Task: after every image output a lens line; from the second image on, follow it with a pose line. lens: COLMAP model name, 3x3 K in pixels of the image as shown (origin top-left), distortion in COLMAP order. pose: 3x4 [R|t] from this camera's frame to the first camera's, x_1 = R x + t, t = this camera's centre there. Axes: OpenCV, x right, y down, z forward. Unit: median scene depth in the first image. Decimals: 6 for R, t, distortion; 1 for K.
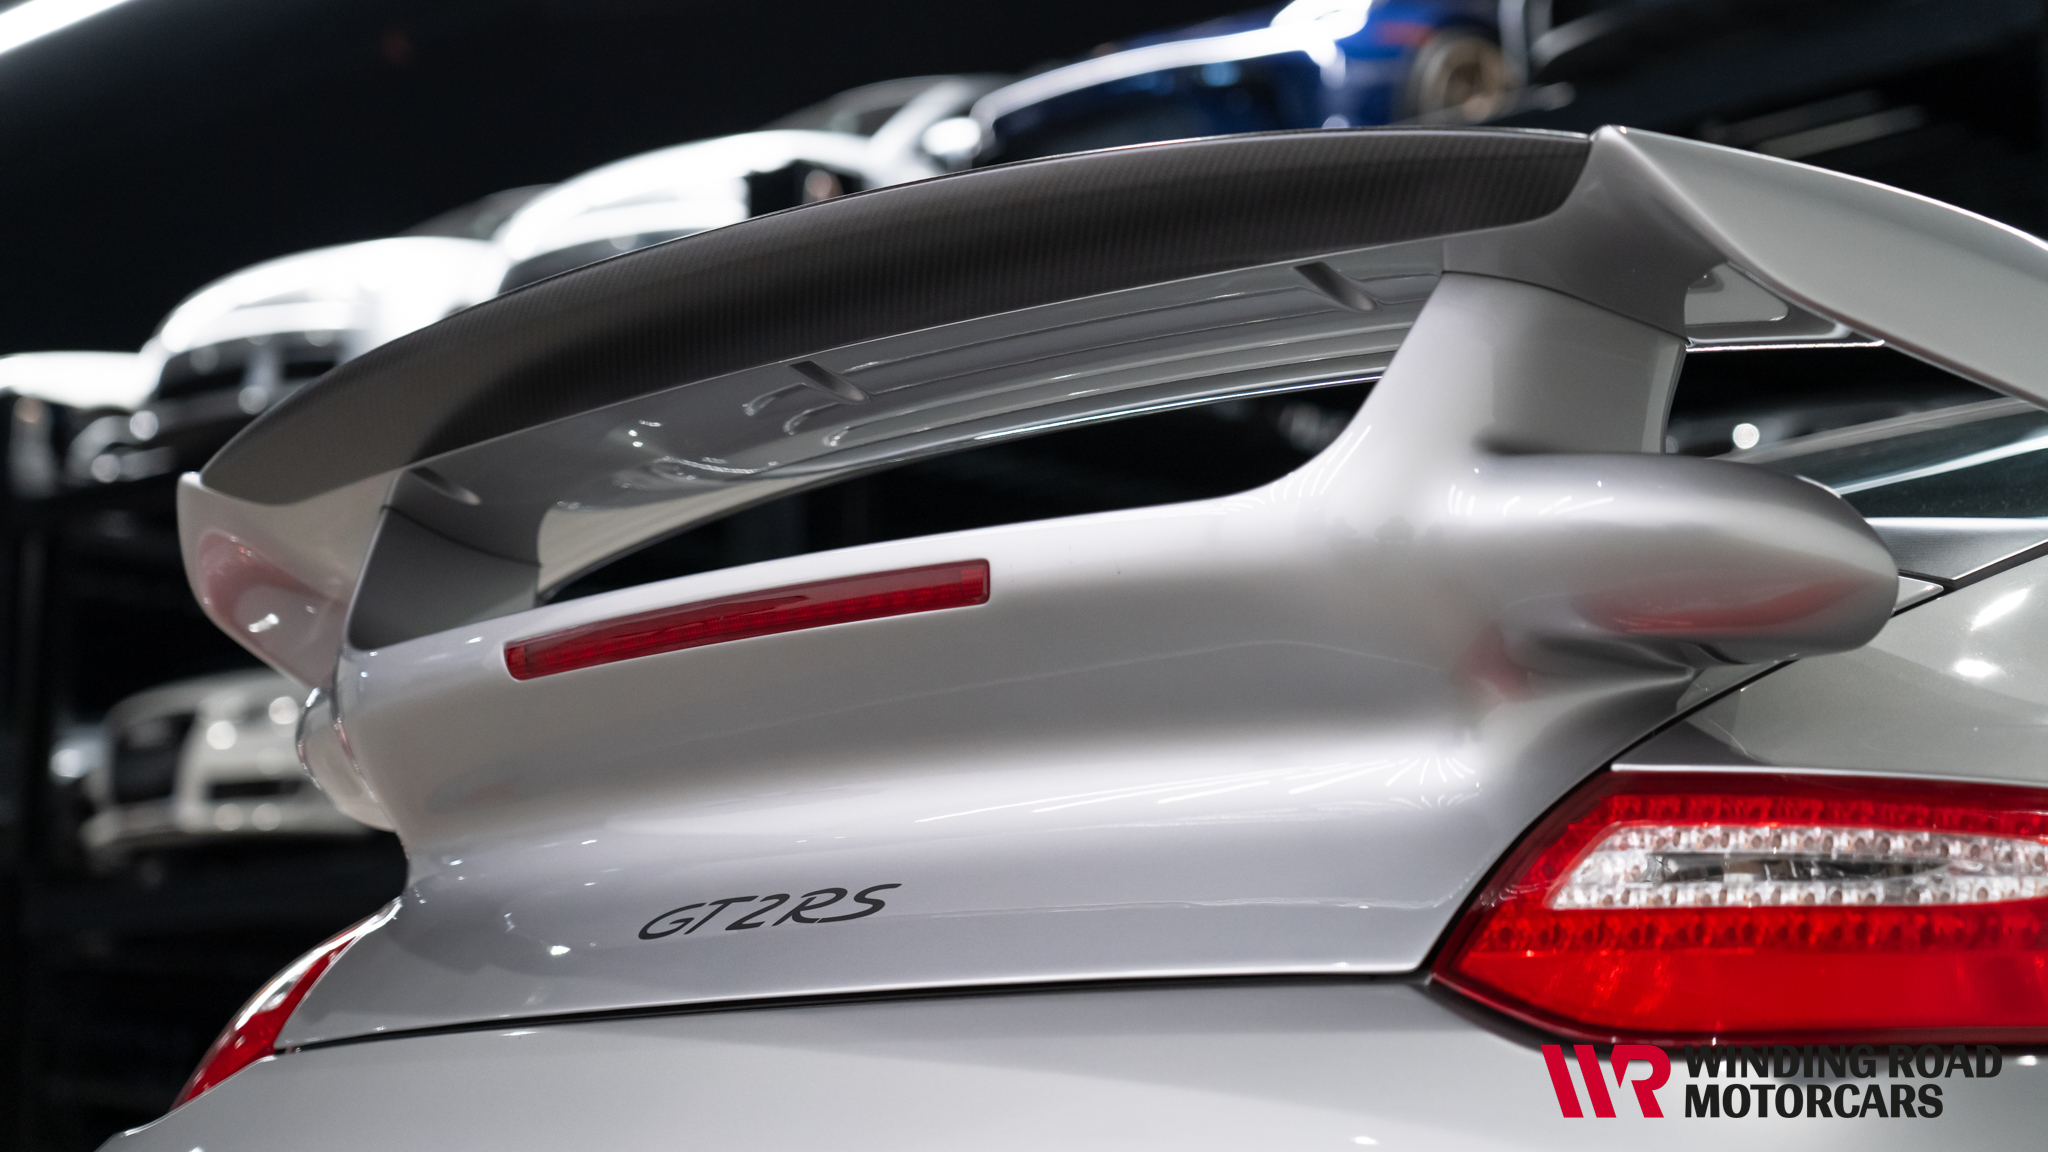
lens RADIAL K [[3986.7, 0, 1026.2], [0, 3986.7, 565.1], [0, 0, 1]] dist [0.084509, 0.000000]
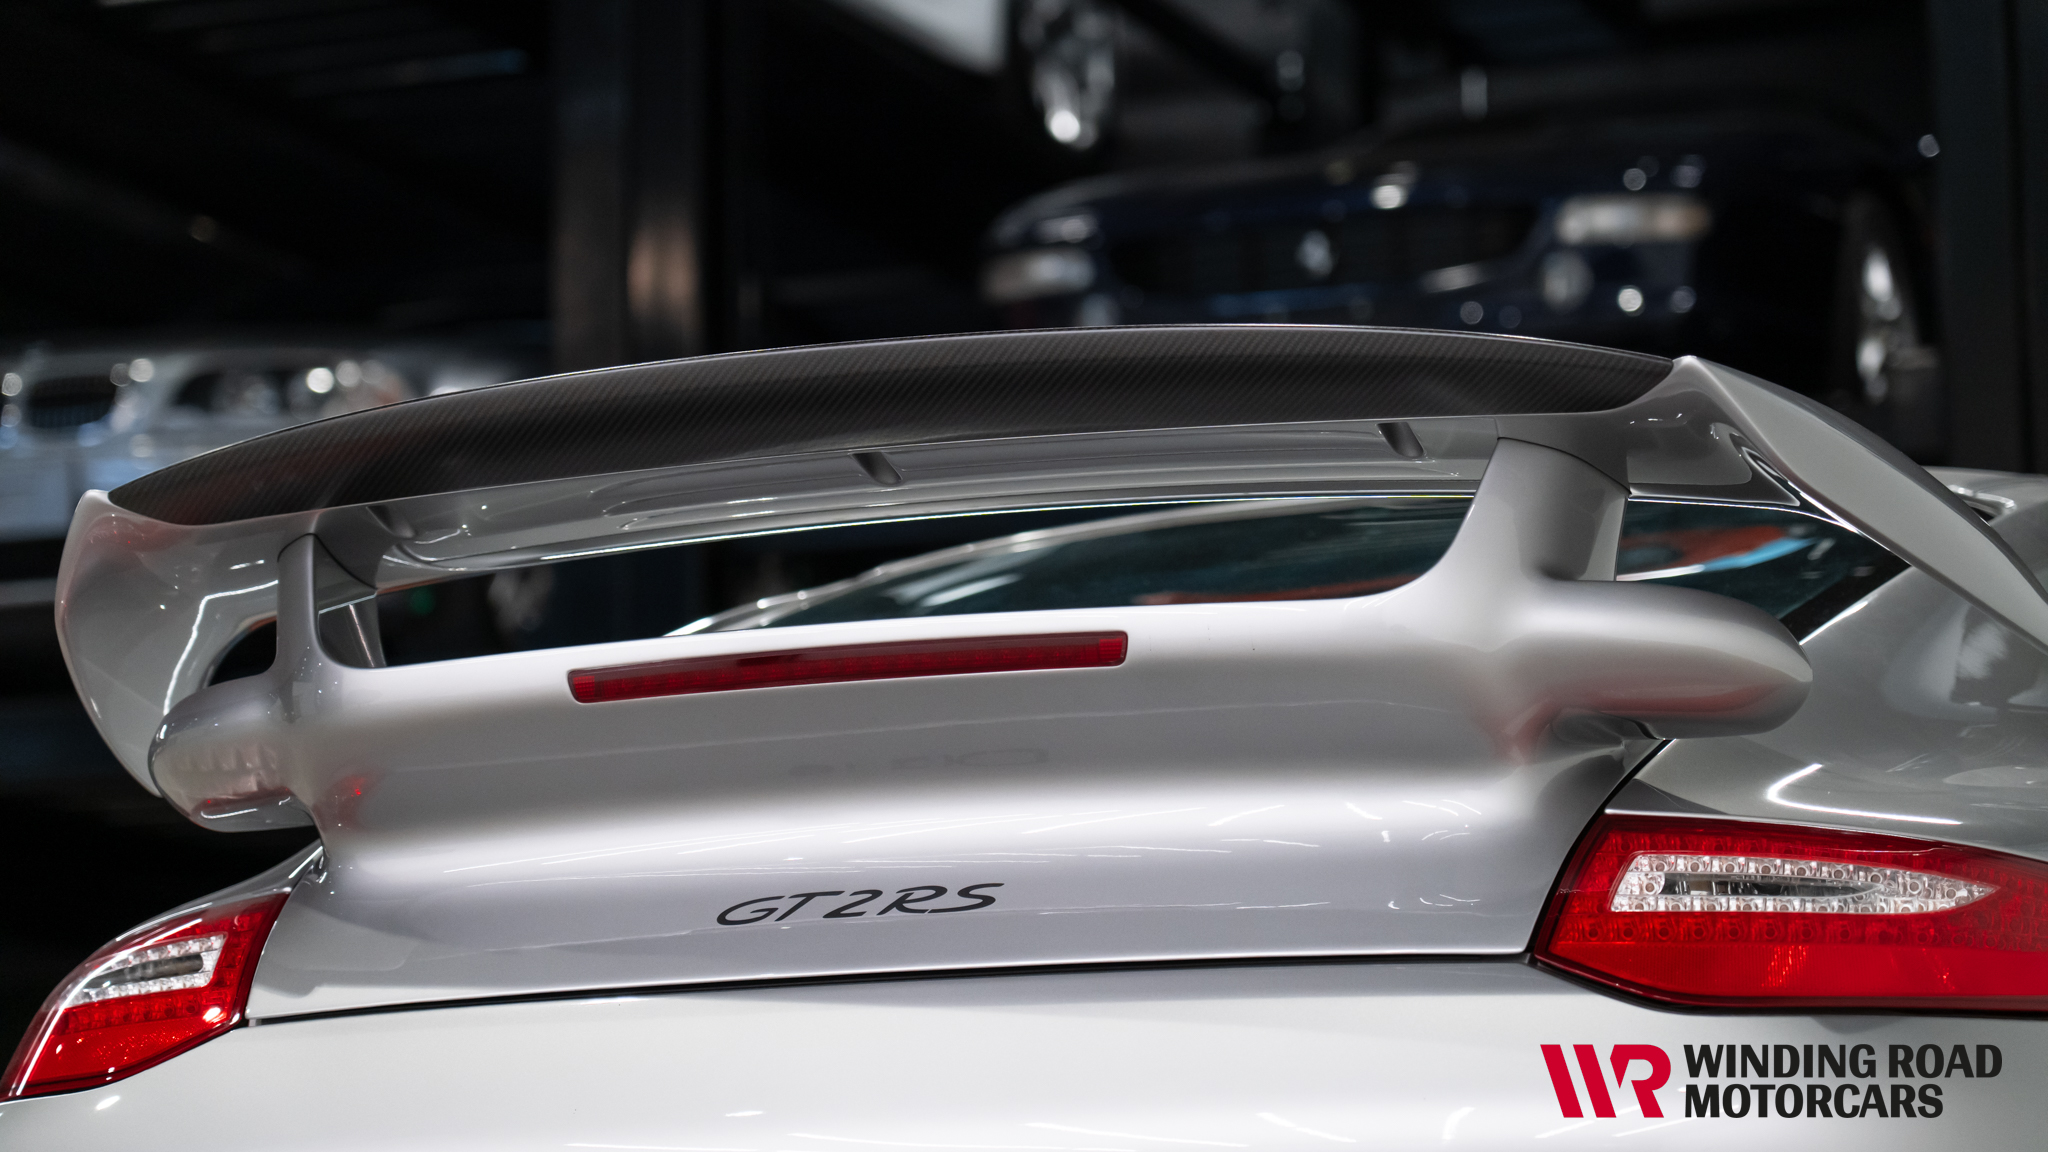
lens RADIAL K [[6300.9, 0, 1041.8], [0, 6300.9, 558.5], [0, 0, 1]] dist [0.057796, 0.000000]
pose [[0.905476, 0.055599, 0.420739, -0.916206], [-0.057323, 0.998319, -0.008558, -0.006036], [-0.420508, -0.016369, 0.907141, -0.850936]]
